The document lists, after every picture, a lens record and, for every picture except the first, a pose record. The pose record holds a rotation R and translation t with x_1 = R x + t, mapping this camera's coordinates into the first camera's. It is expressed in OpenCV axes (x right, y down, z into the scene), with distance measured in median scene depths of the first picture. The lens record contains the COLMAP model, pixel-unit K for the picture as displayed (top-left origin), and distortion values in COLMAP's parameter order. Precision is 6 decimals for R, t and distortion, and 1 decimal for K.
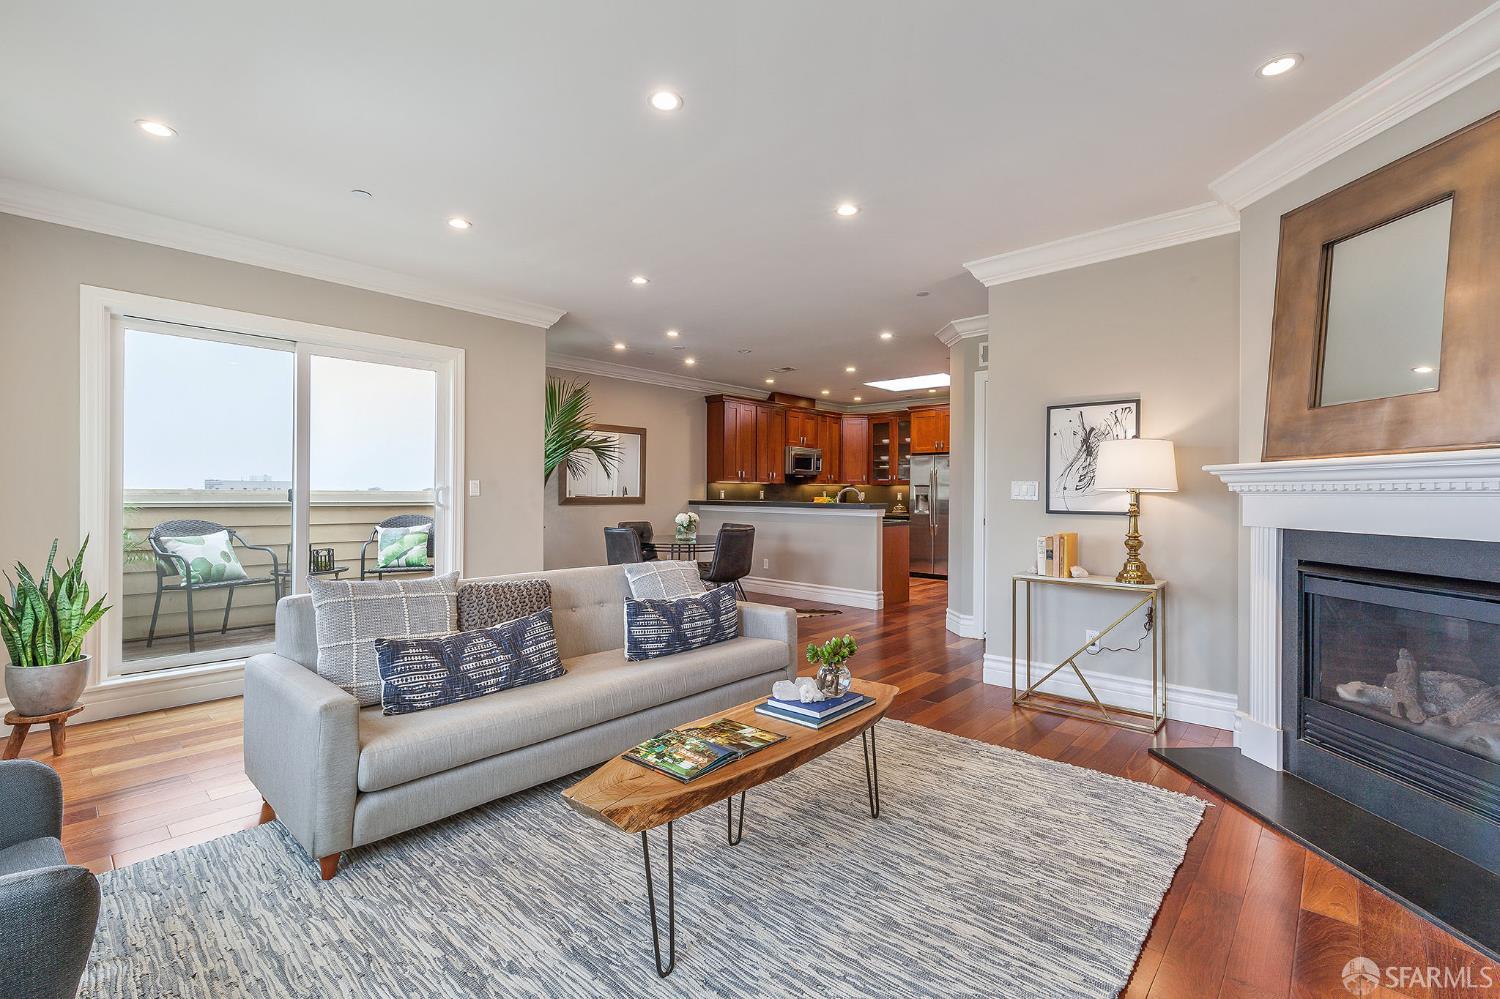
lens RADIAL K [[650.7, 0, 739.0], [0, 650.7, 490.8], [0, 0, 1]] dist [0.013400, -0.004984]
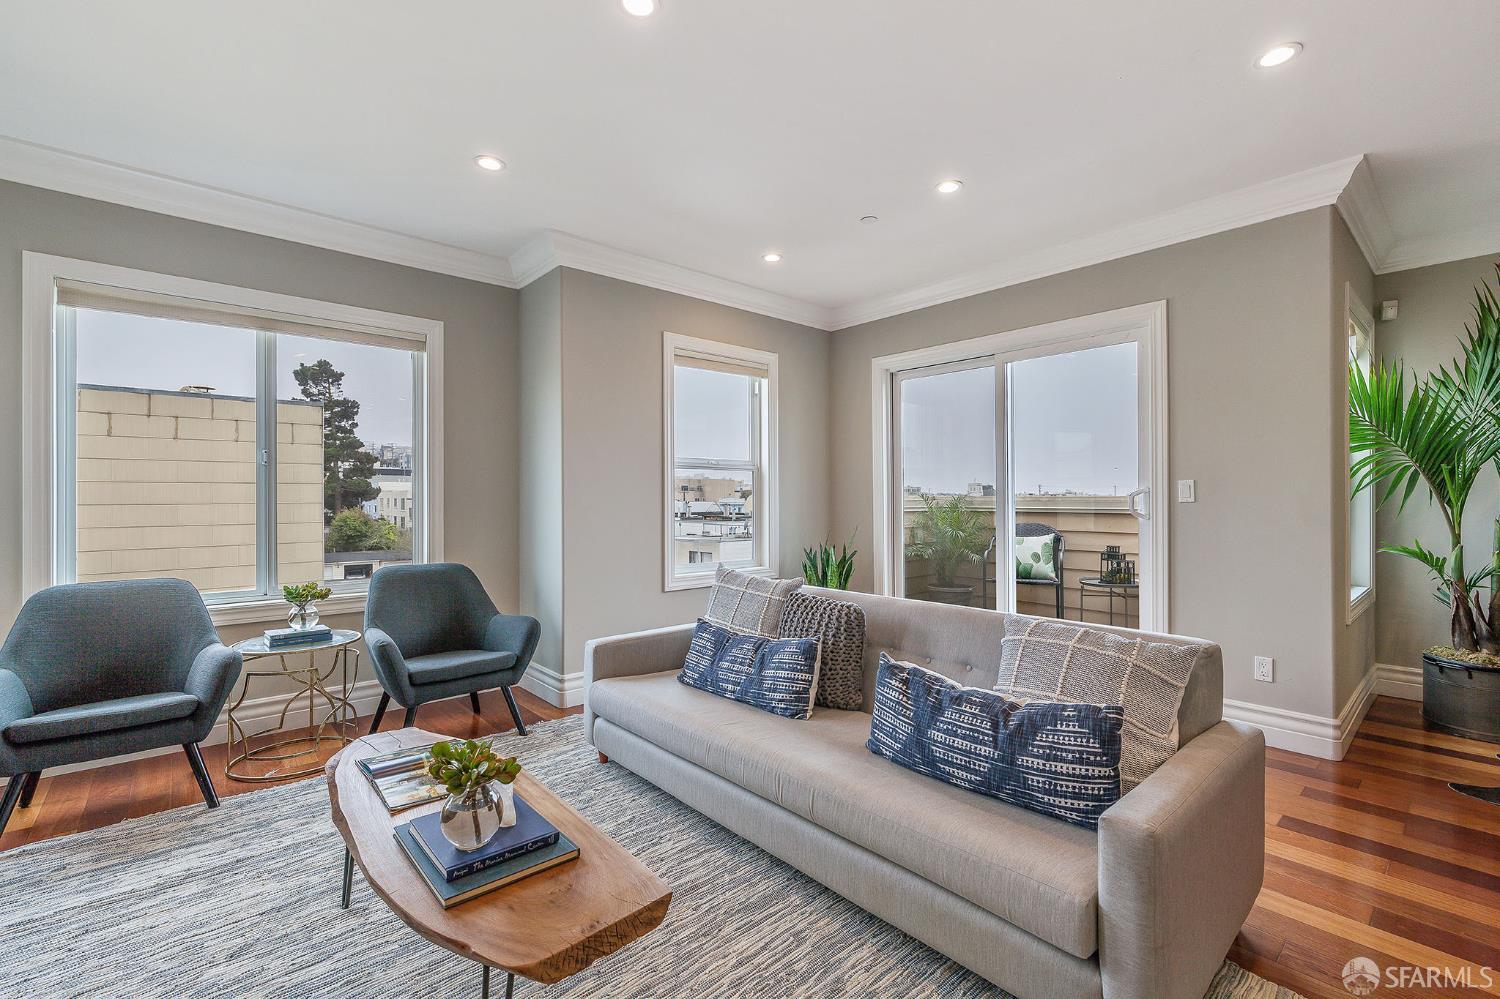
lens RADIAL K [[650.7, 0, 748.6], [0, 650.7, 499.7], [0, 0, 1]] dist [0.013400, -0.004984]
pose [[-0.107249, -0.002648, -0.994229, 0.316490], [0.010256, 0.999940, -0.003770, 0.003292], [0.994179, -0.010601, -0.107216, 0.577041]]
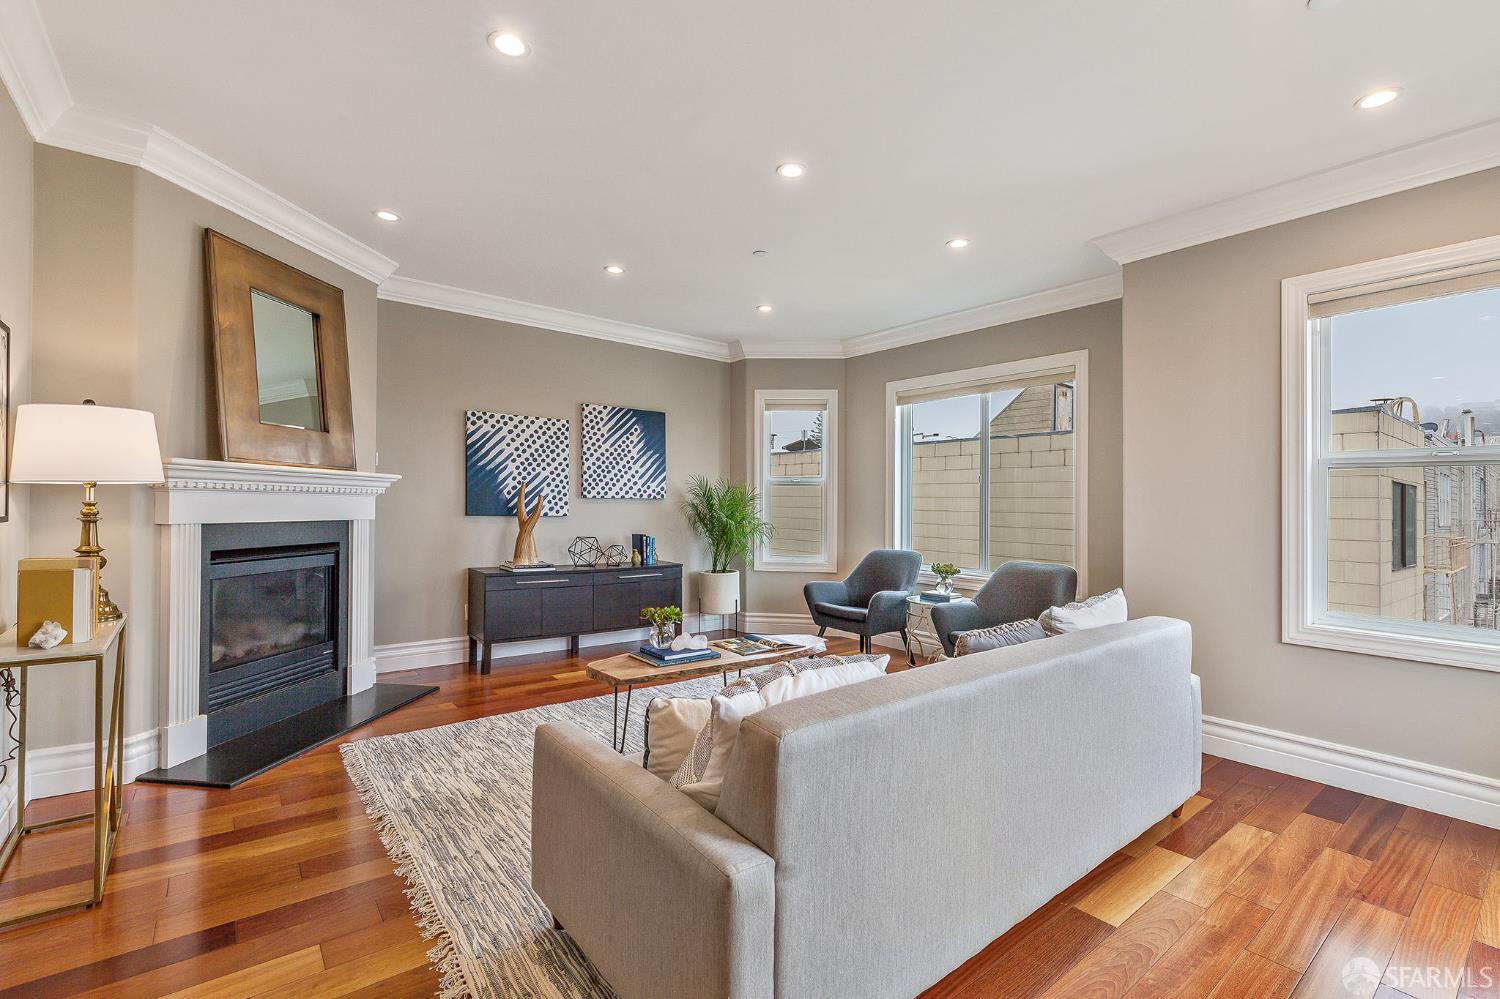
lens RADIAL K [[650.7, 0, 745.4], [0, 650.7, 493.6], [0, 0, 1]] dist [0.013400, -0.004984]
pose [[-0.985731, -0.022853, 0.166772, -0.113384], [-0.026559, 0.999447, -0.020026, 0.003750], [-0.166222, -0.024169, -0.985792, 1.034604]]
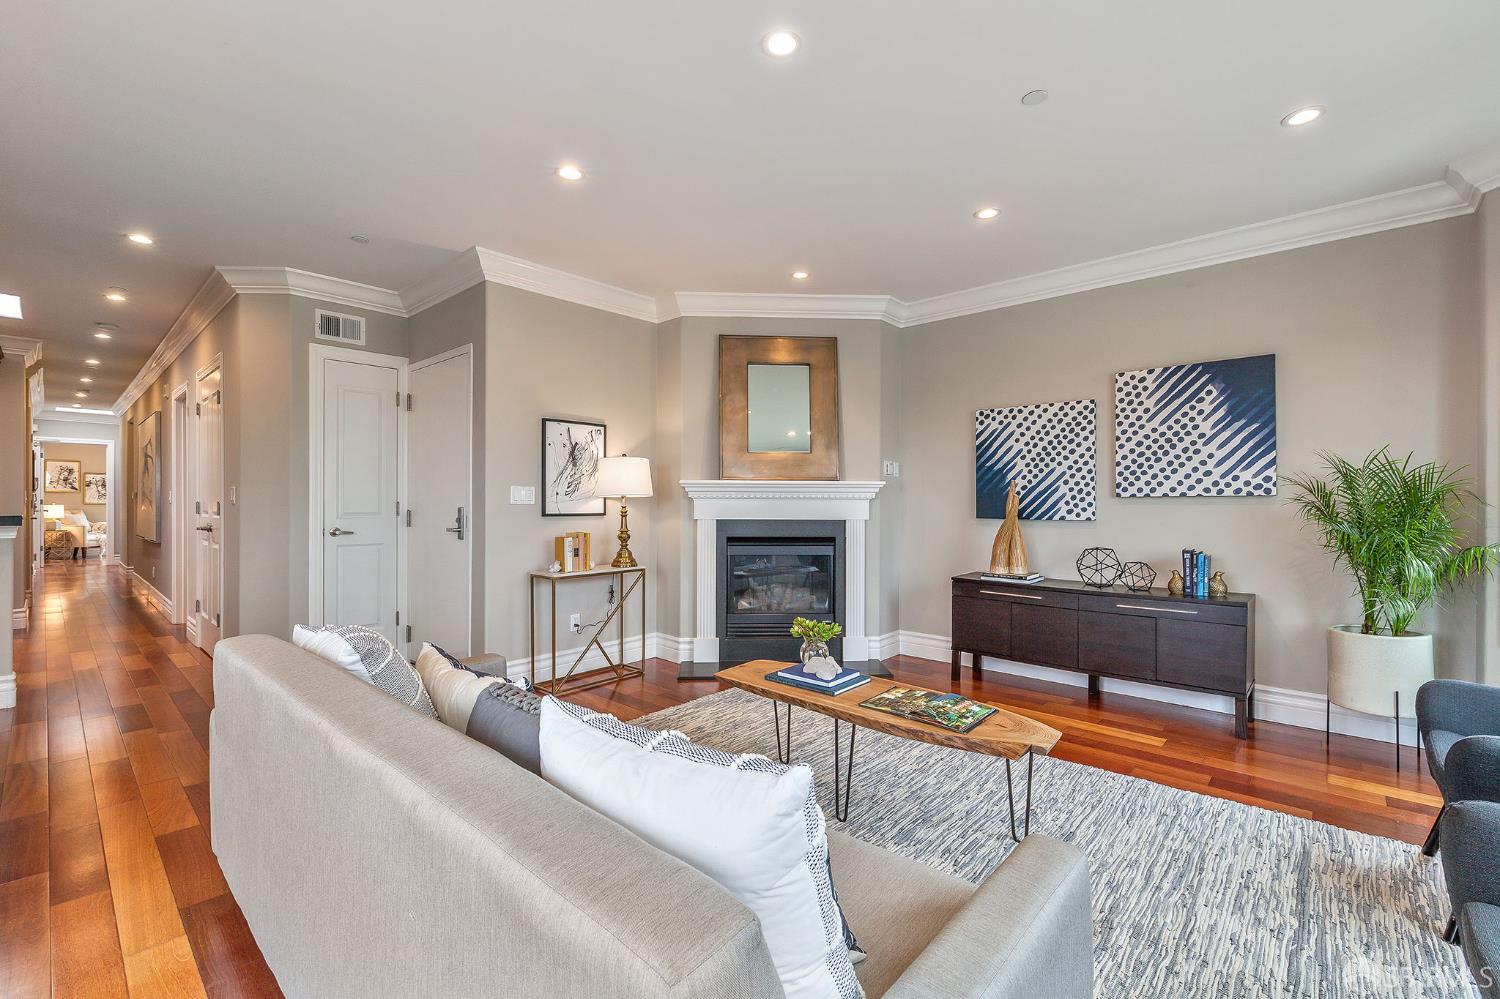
lens RADIAL K [[650.7, 0, 764.3], [0, 650.7, 500.2], [0, 0, 1]] dist [0.013400, -0.004984]
pose [[-0.014904, -0.004056, 0.999881, -0.470496], [-0.007696, 0.999963, 0.003941, 0.000425], [-0.999859, -0.007636, -0.014935, 0.493445]]
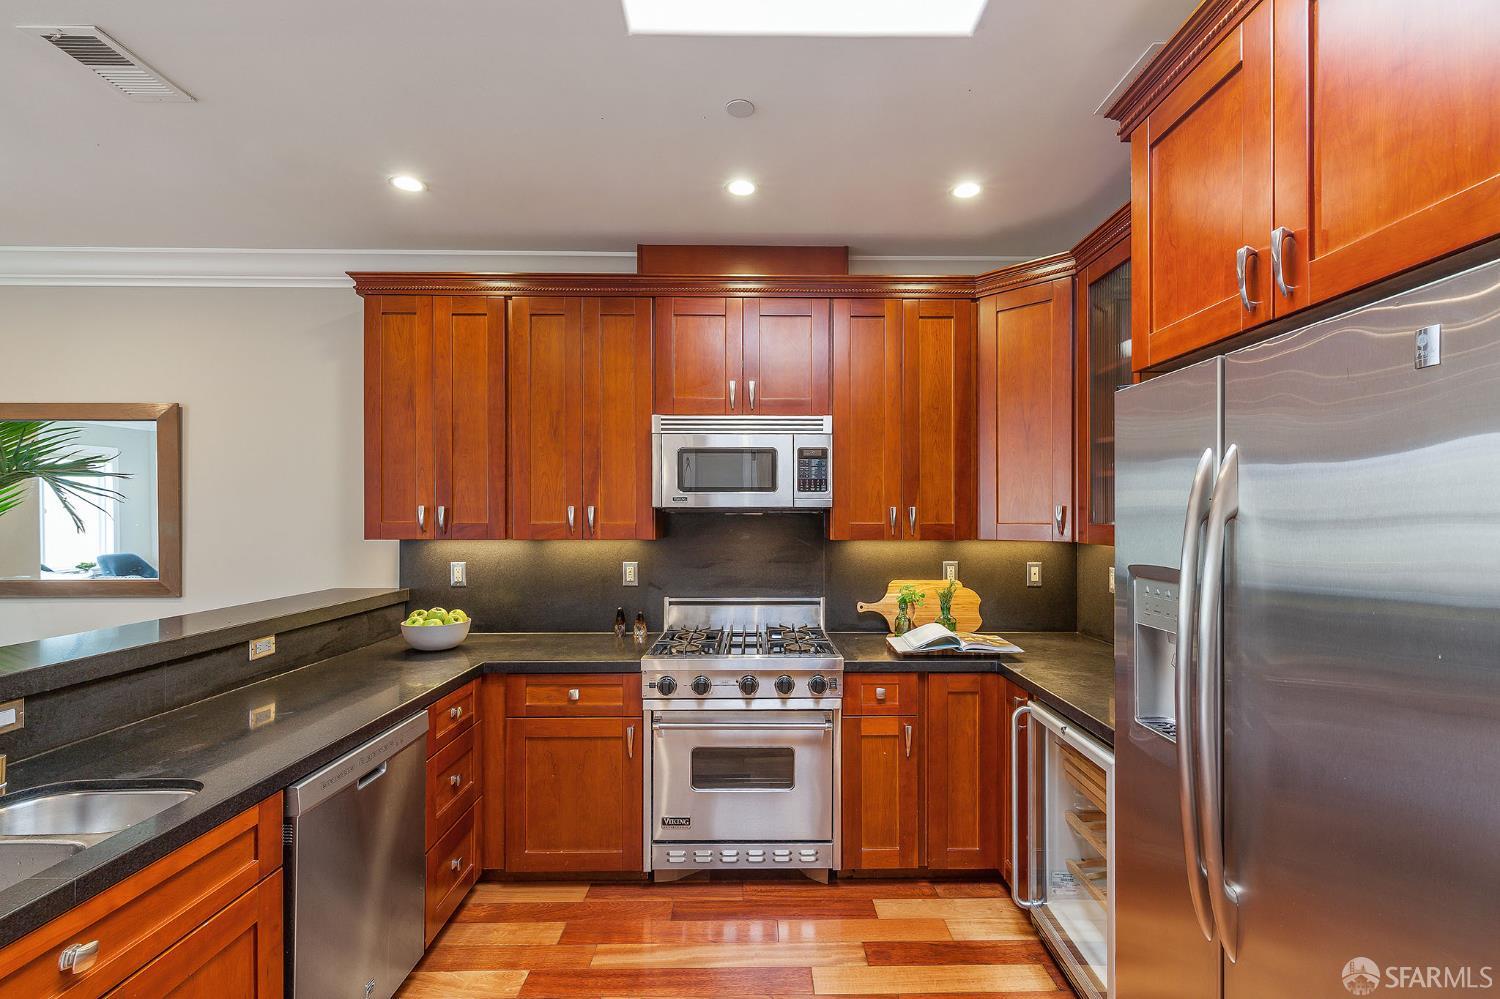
lens RADIAL K [[650.7, 0, 776.6], [0, 650.7, 520.2], [0, 0, 1]] dist [0.013400, -0.004984]
pose [[0.709072, -0.002590, -0.705131, 0.596466], [0.004858, 0.999987, 0.001212, -0.038012], [0.705119, -0.004285, 0.709076, 1.526885]]
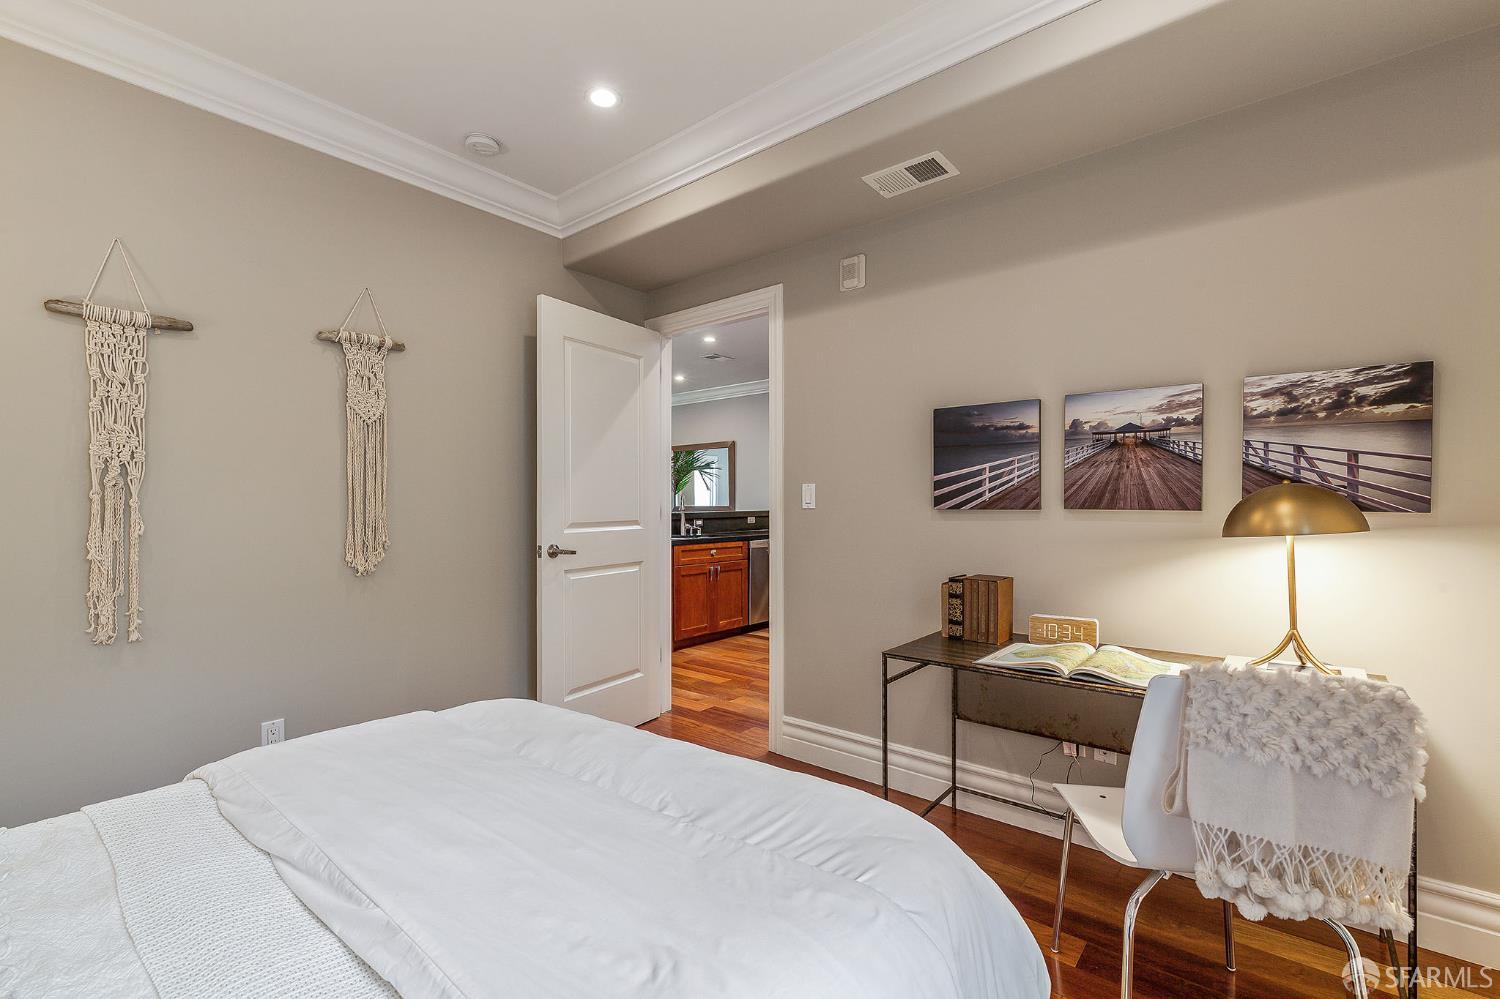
lens RADIAL K [[650.7, 0, 757.6], [0, 650.7, 498.6], [0, 0, 1]] dist [0.013400, -0.004984]
pose [[0.066924, -0.009840, -0.997710, 1.367691], [0.007669, 0.999927, -0.009348, 0.009924], [0.997729, -0.007026, 0.066995, 1.517362]]
